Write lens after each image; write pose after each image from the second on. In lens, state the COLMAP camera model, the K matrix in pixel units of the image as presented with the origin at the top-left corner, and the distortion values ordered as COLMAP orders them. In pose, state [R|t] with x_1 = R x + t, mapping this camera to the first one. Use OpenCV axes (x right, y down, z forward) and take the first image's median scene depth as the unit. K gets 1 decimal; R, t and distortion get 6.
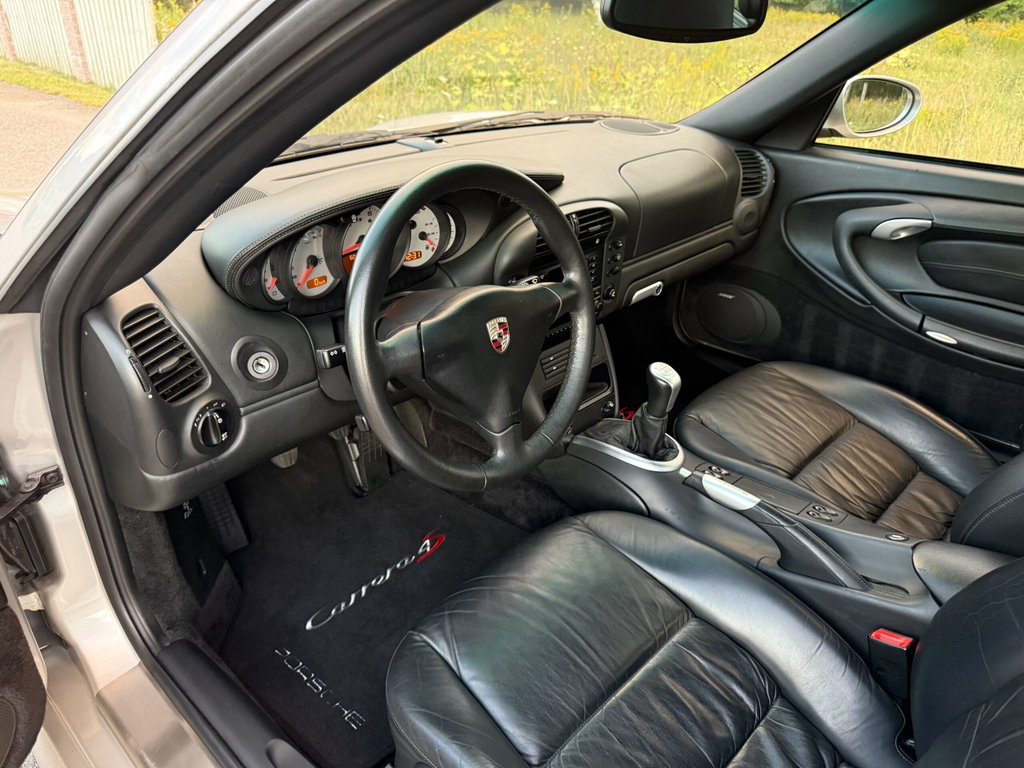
lens RADIAL K [[729.9, 0, 512.0], [0, 729.9, 384.0], [0, 0, 1]] dist [0.080333, -0.094842]
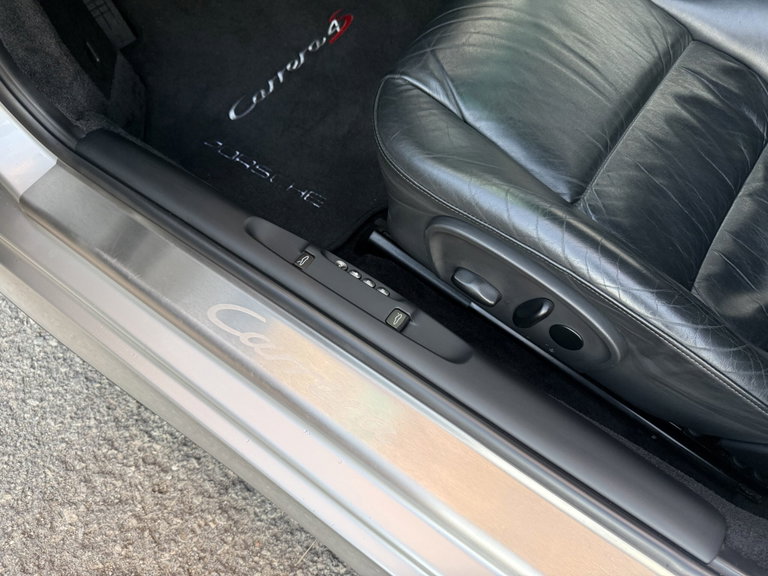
lens RADIAL K [[556.6, 0, 384.0], [0, 556.6, 288.0], [0, 0, 1]] dist [-0.043993, 0.003147]
pose [[0.989335, -0.131158, 0.063348, -0.163139], [0.080172, 0.853461, 0.514953, 0.174991], [-0.121605, -0.504382, 0.854875, 0.297163]]
